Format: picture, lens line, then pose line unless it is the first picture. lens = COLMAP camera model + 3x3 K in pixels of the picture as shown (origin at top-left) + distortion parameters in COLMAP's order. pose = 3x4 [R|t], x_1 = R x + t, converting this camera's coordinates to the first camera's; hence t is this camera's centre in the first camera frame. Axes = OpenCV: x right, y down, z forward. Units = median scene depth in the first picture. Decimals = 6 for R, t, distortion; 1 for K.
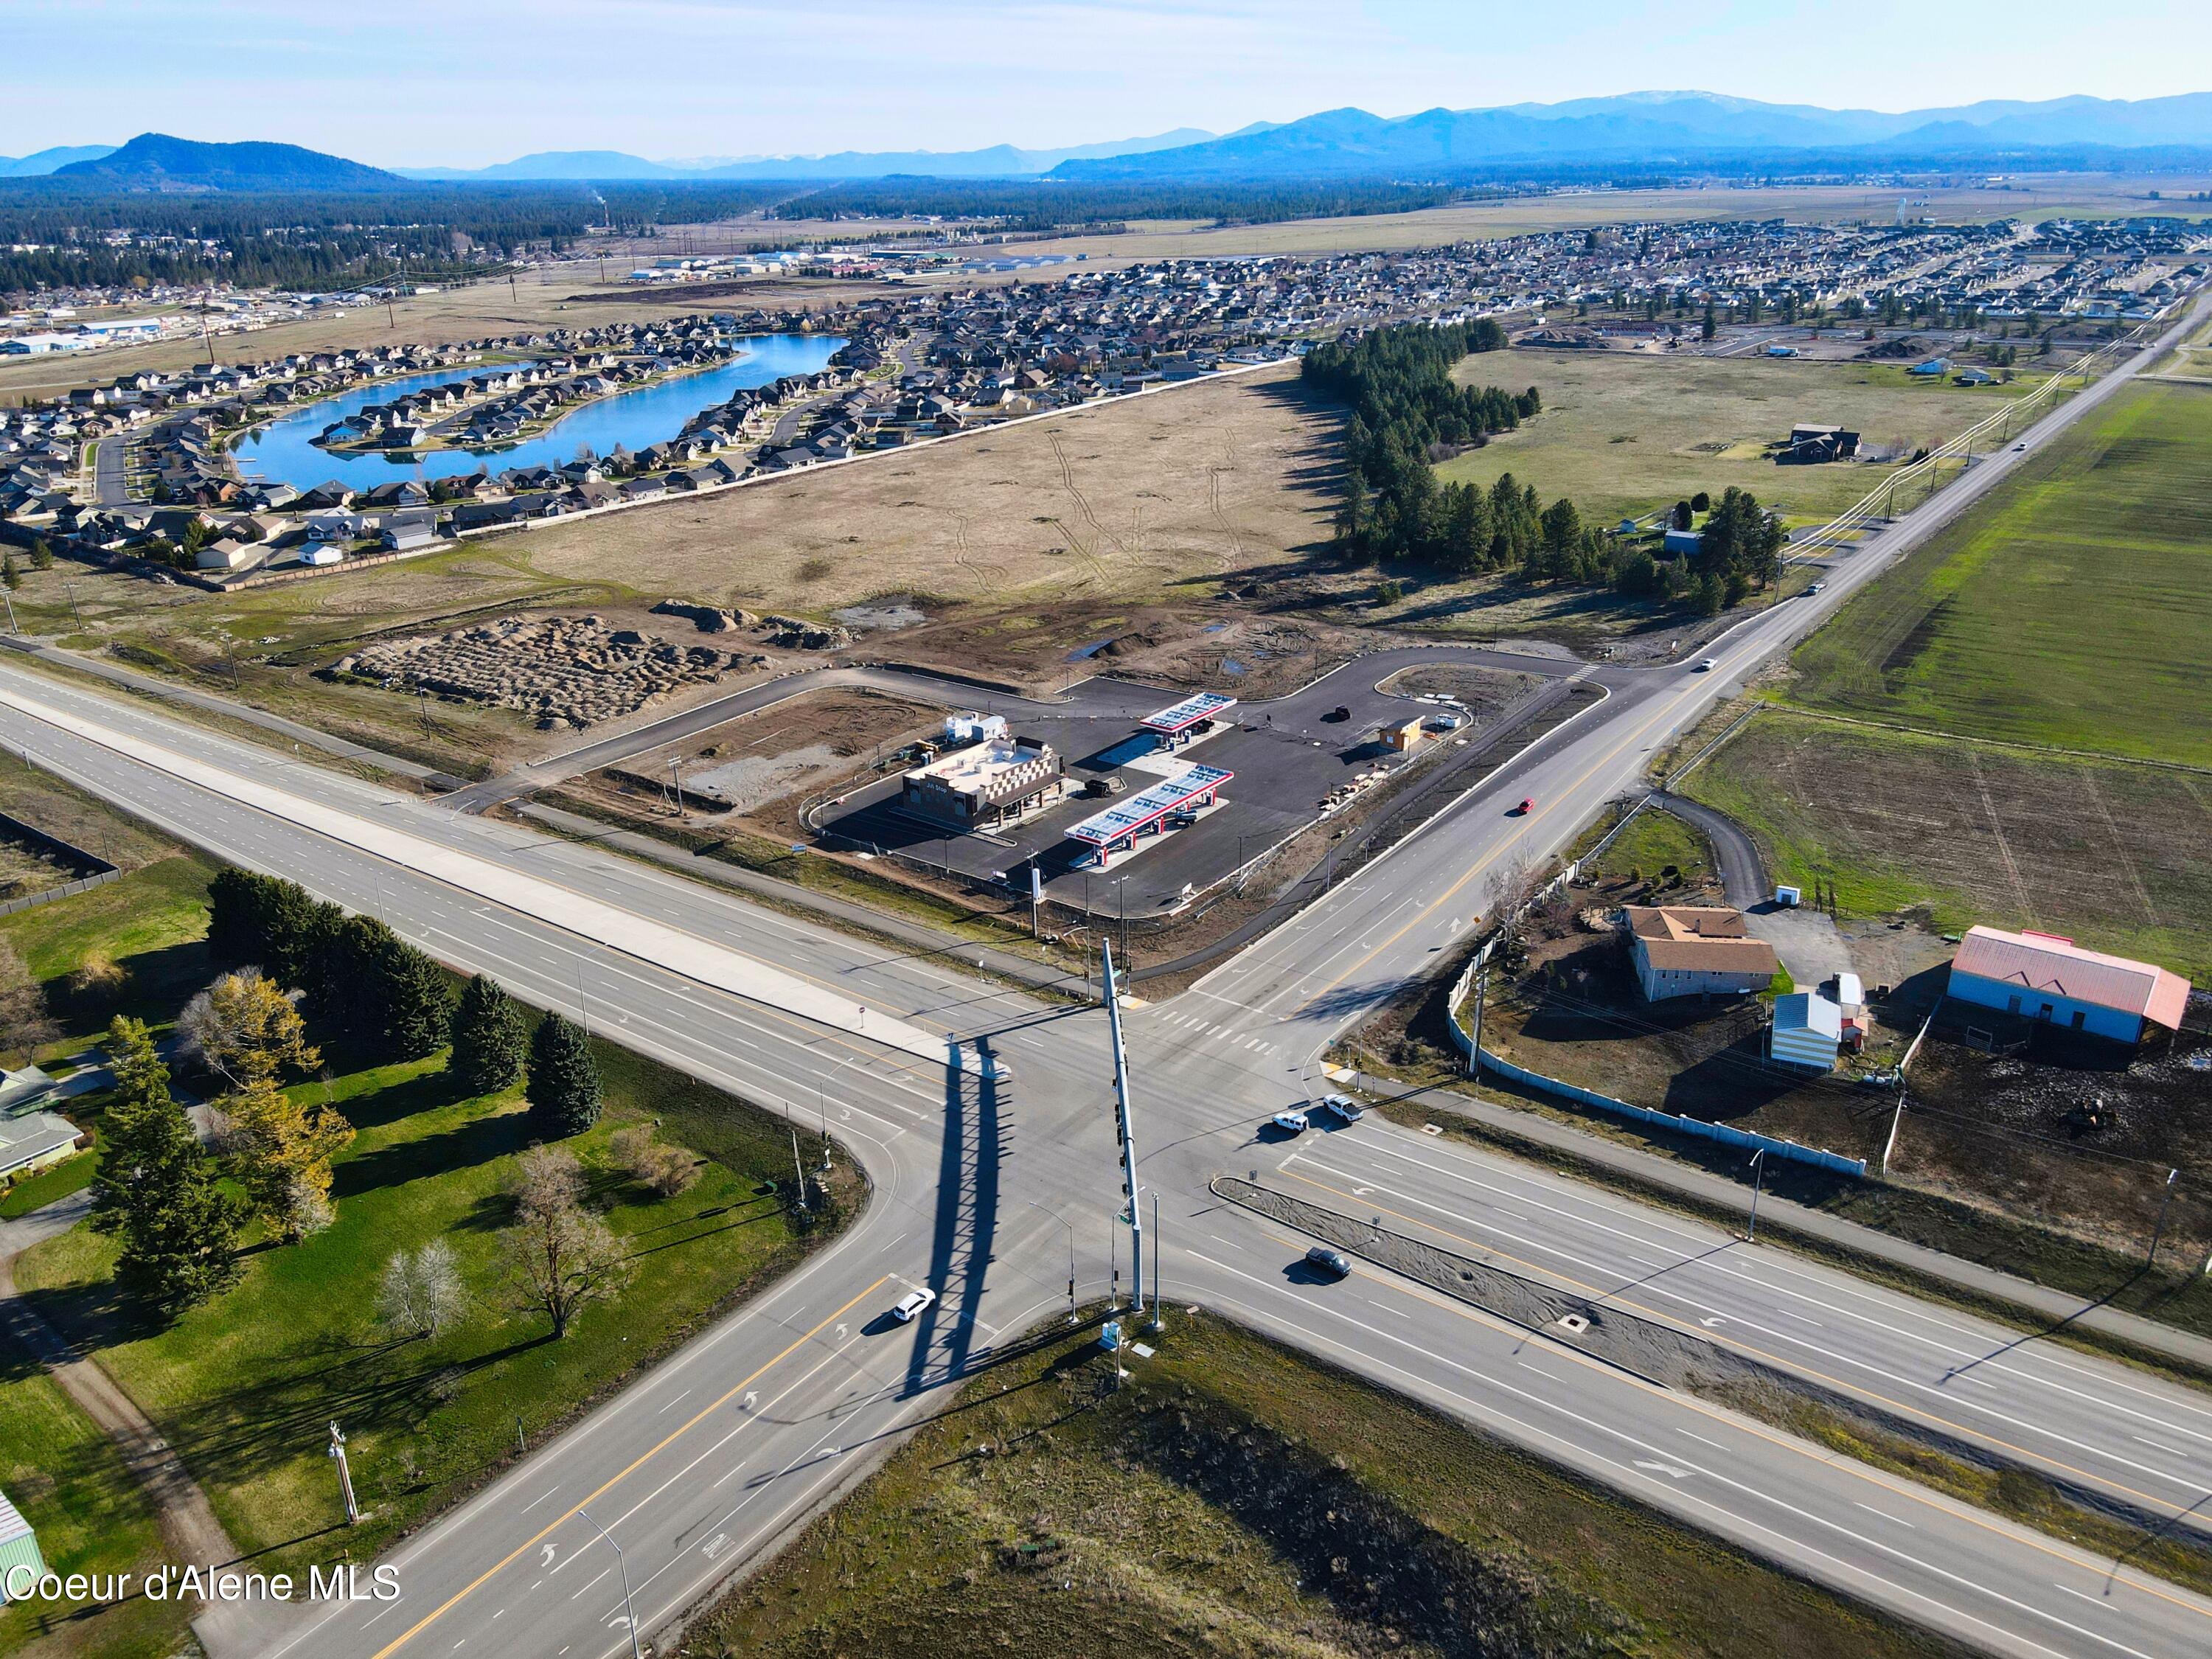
lens RADIAL K [[1573.9, 0, 1071.4], [0, 1573.9, 836.7], [0, 0, 1]] dist [0.015433, 0.007871]
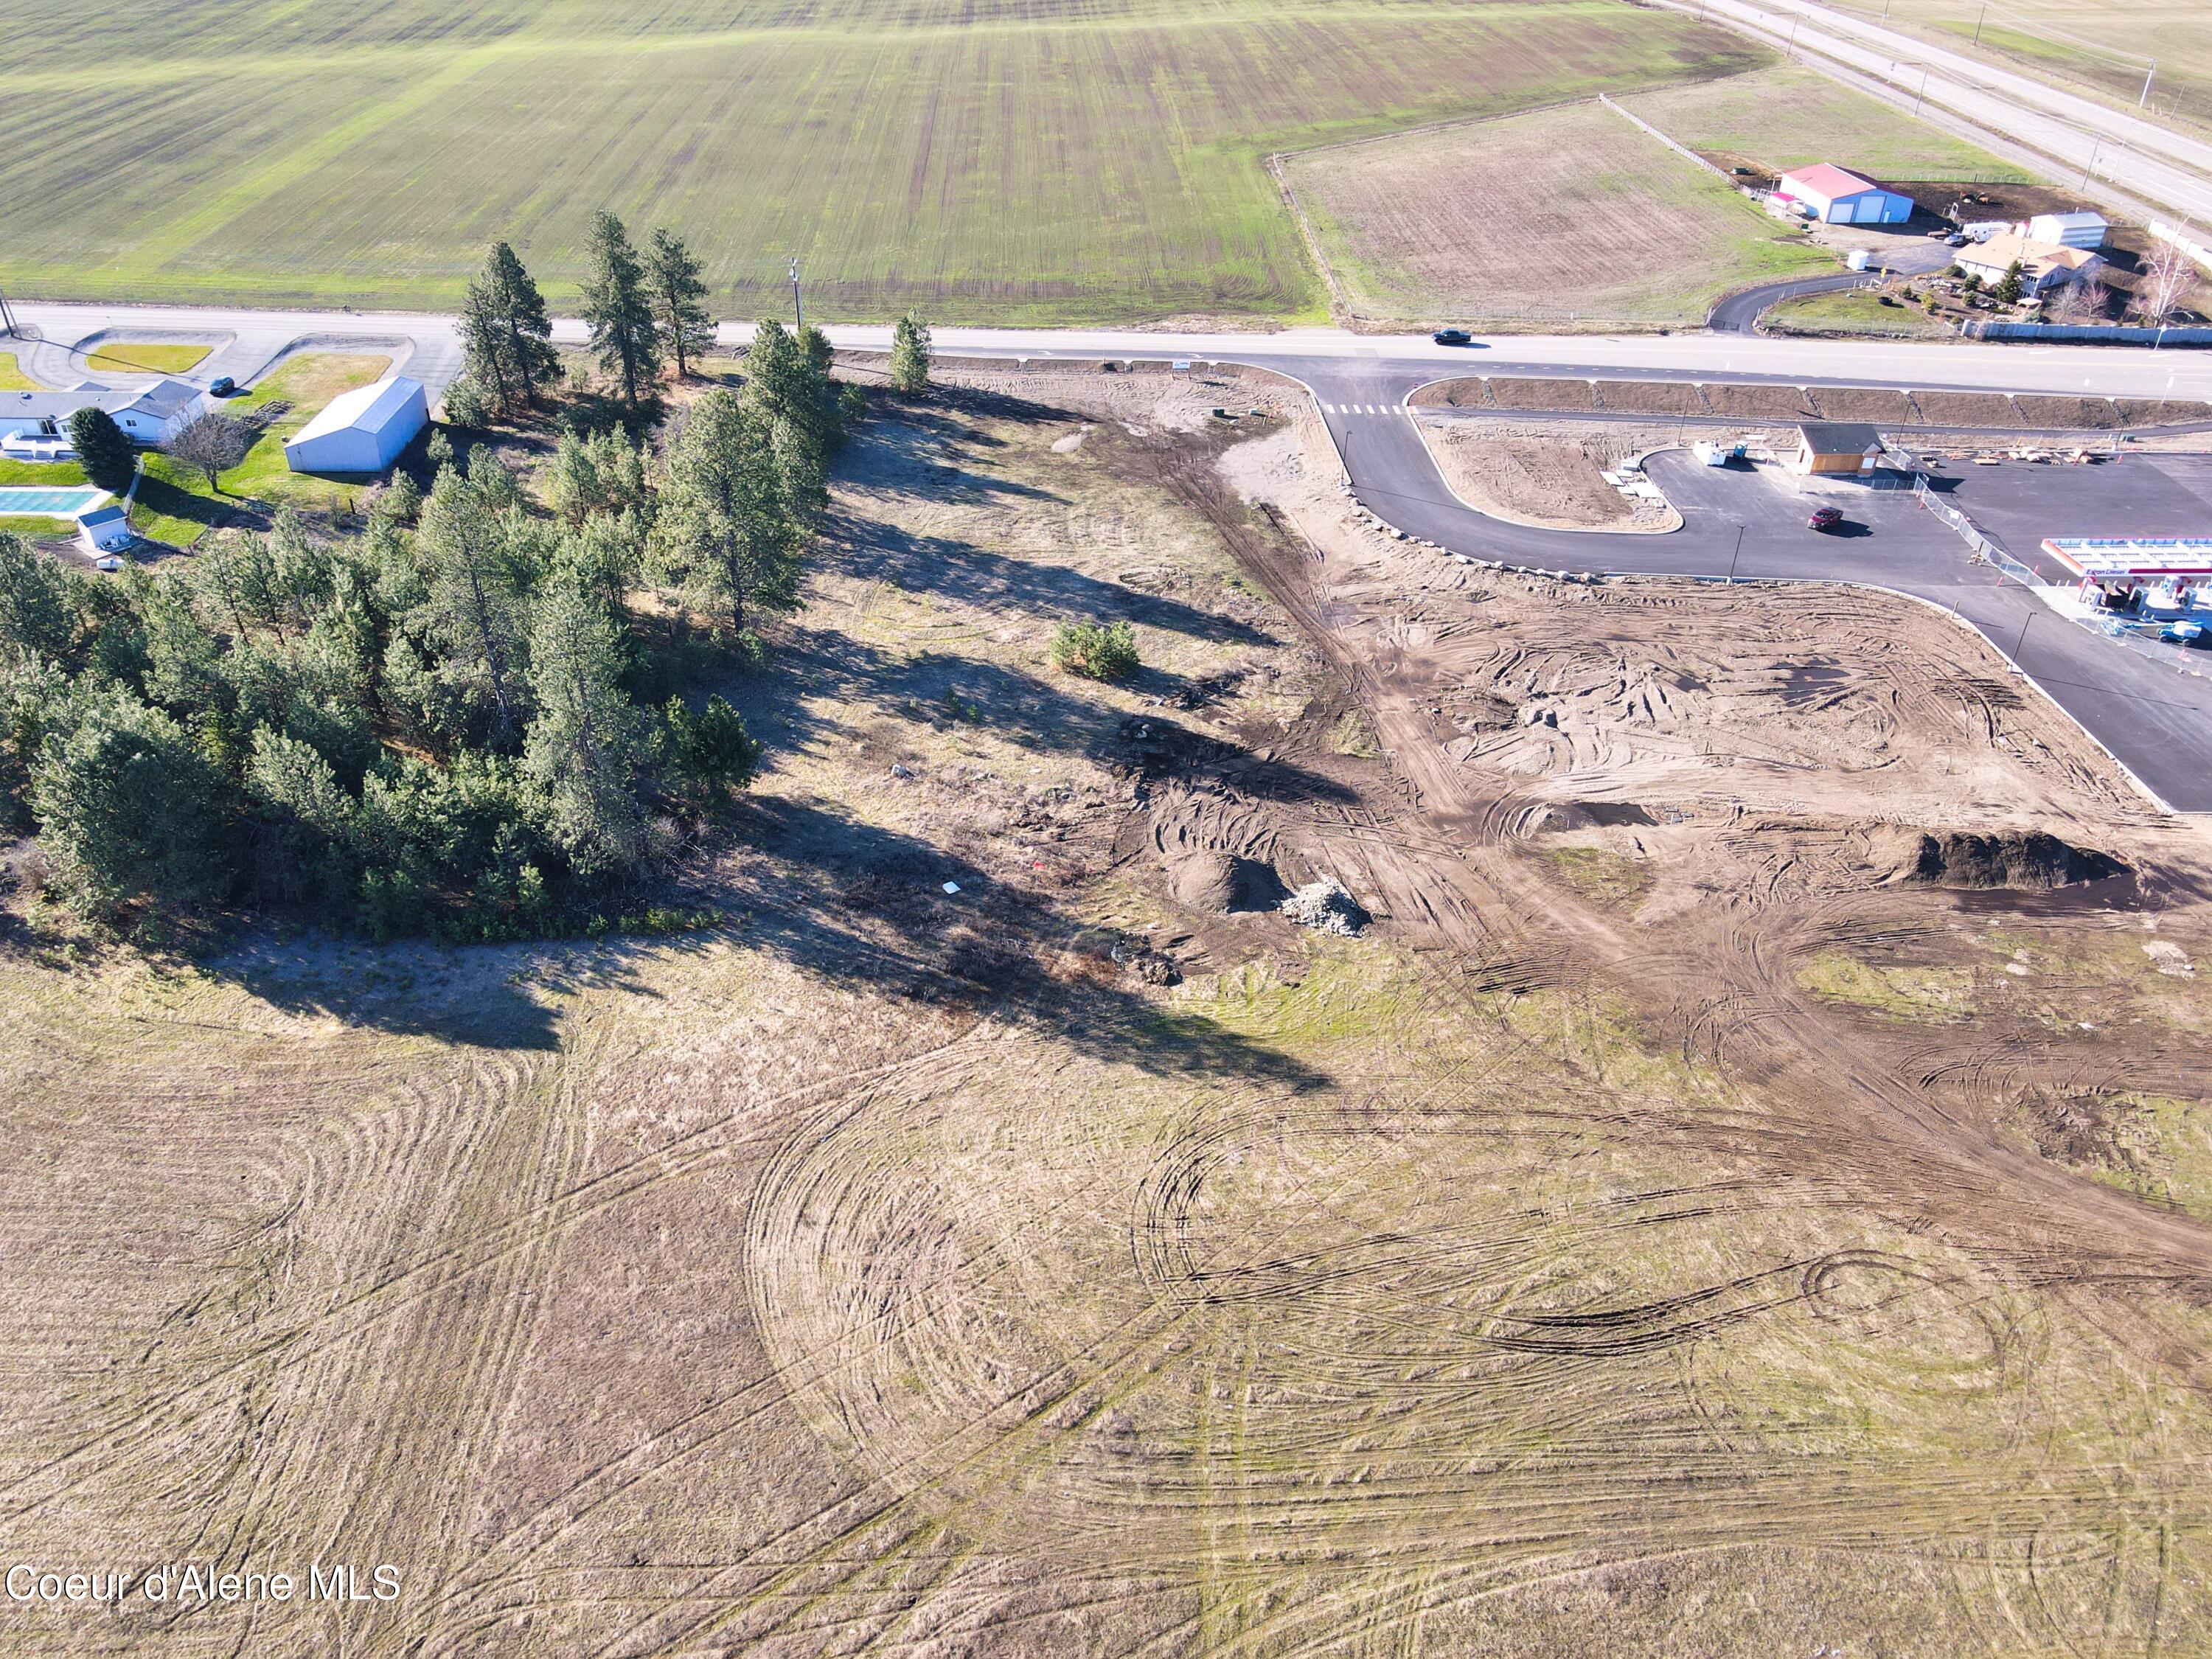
lens RADIAL K [[1623.3, 0, 1064.8], [0, 1623.3, 806.0], [0, 0, 1]] dist [0.009548, 0.006889]
pose [[-0.641972, -0.410387, 0.647652, -0.056739], [0.295668, 0.646860, 0.702960, -0.383168], [-0.707426, 0.642771, -0.293928, 1.084565]]
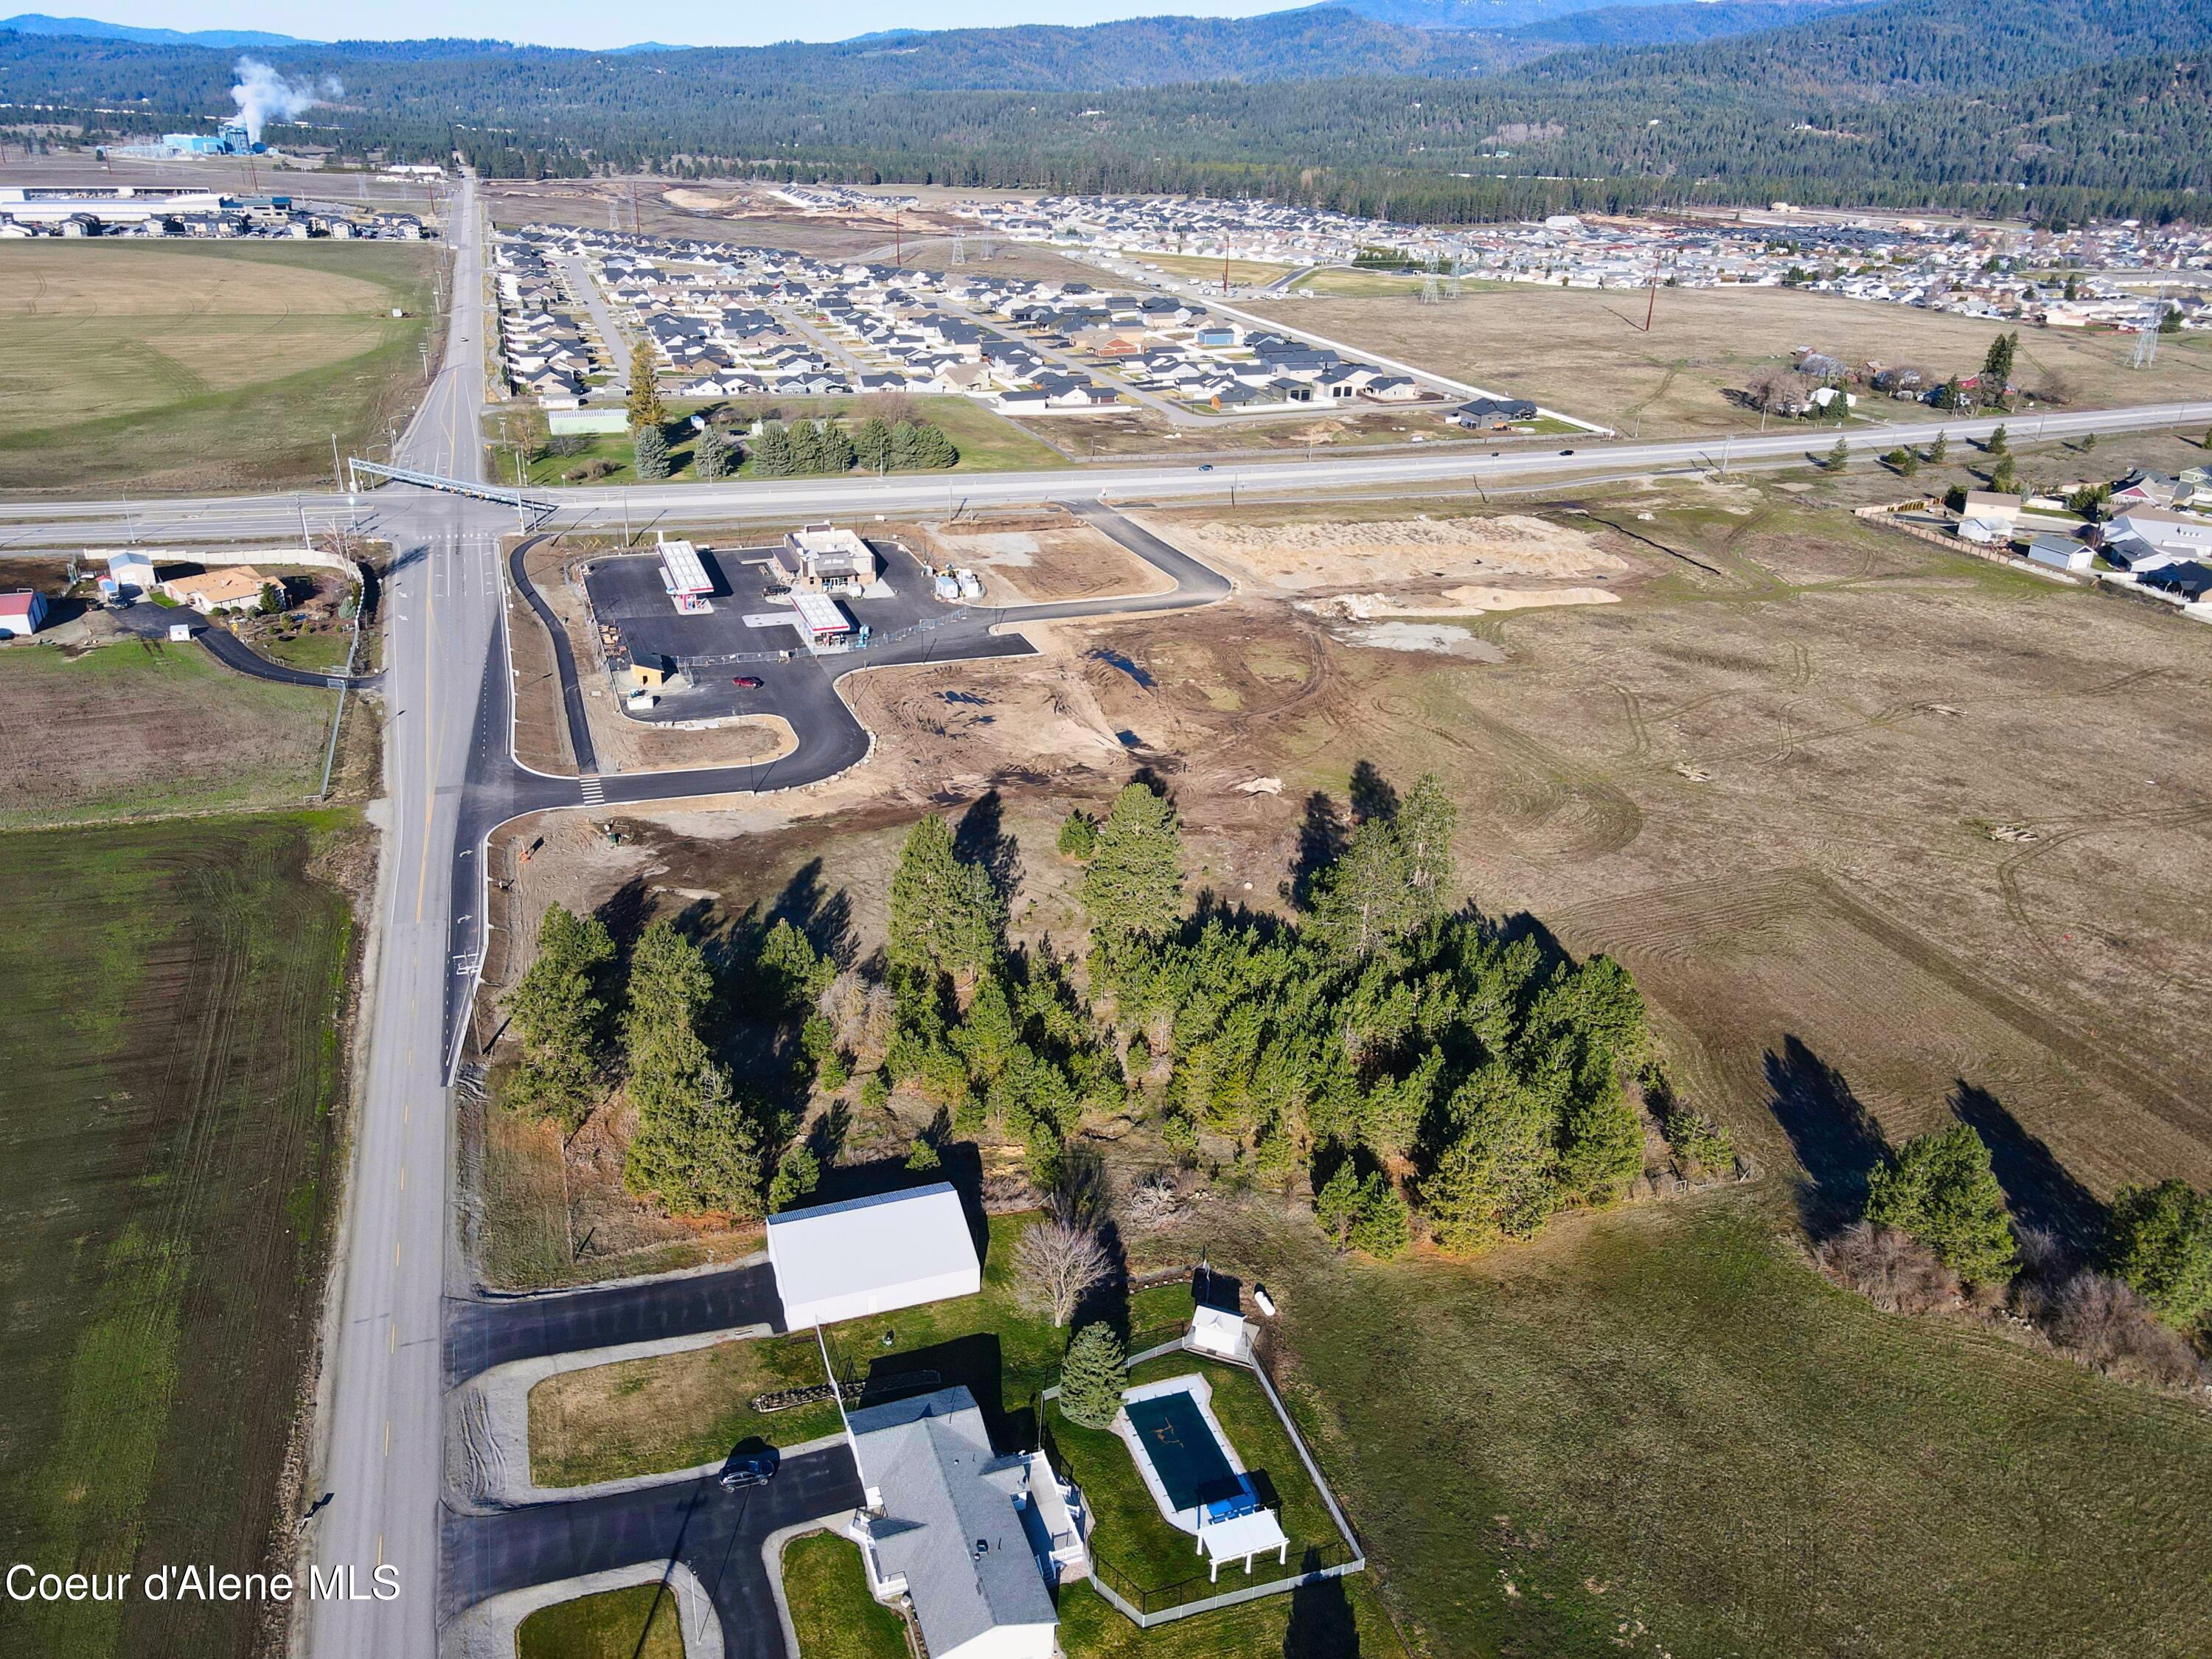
lens RADIAL K [[1648.9, 0, 1106.0], [0, 1648.9, 829.5], [0, 0, 1]] dist [0.001699, 0.040930]
pose [[-0.522837, 0.361316, -0.772070, 0.628531], [-0.344613, 0.738821, 0.579125, -0.484797], [0.779669, 0.568853, -0.261768, 1.105322]]
